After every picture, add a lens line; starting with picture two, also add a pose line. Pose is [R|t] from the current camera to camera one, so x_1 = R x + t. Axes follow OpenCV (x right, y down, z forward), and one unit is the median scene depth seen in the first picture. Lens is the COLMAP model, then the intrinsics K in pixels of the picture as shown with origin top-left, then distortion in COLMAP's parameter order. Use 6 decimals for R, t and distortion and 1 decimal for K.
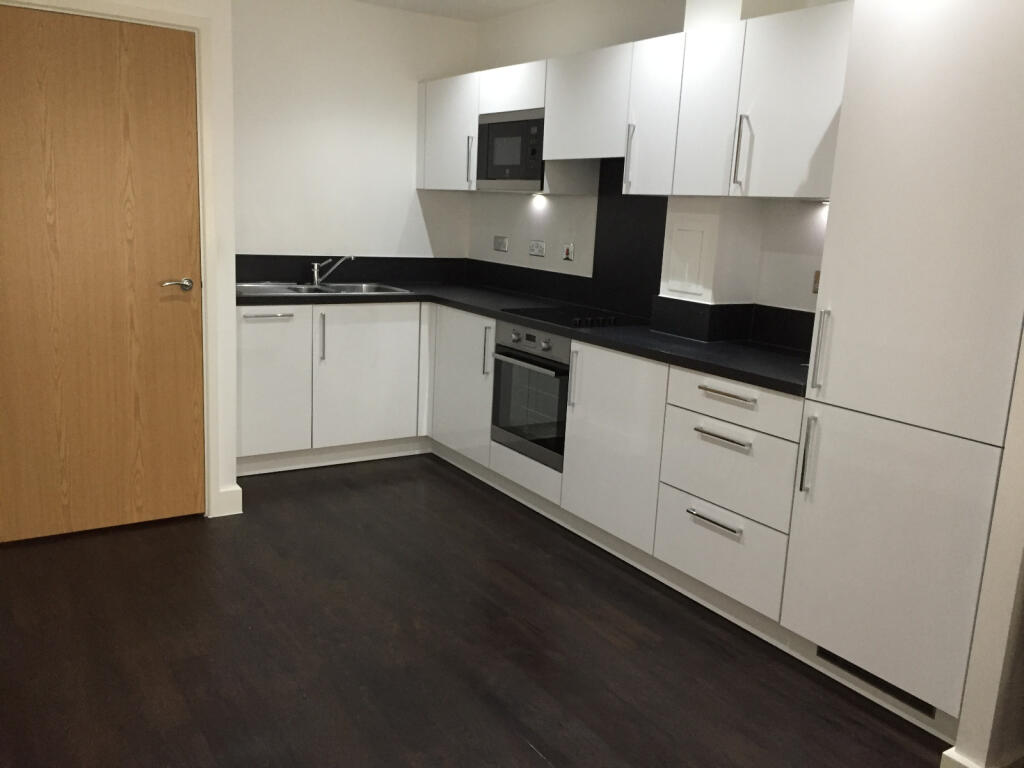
lens RADIAL K [[878.7, 0, 509.1], [0, 878.7, 379.8], [0, 0, 1]] dist [0.104102, -0.142659]
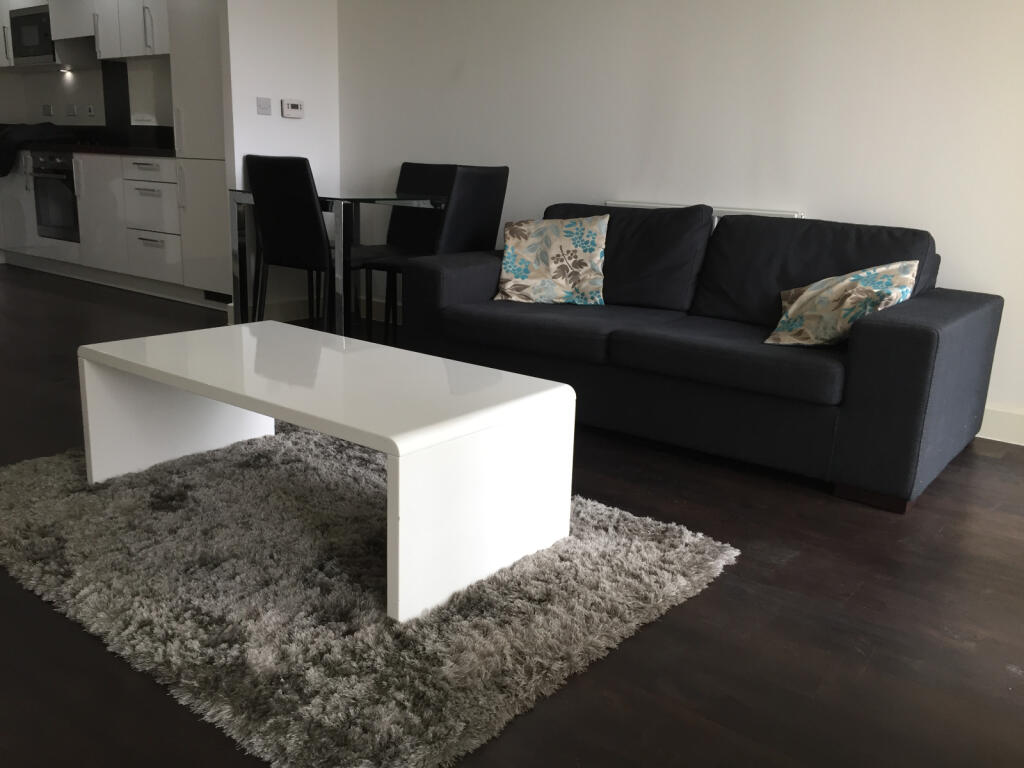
lens RADIAL K [[878.7, 0, 509.1], [0, 878.7, 379.8], [0, 0, 1]] dist [0.104102, -0.142659]
pose [[0.943006, -0.094193, 0.319166, 0.246843], [0.075608, 0.994666, 0.070157, 0.292127], [-0.324072, -0.042027, 0.945098, -0.746864]]
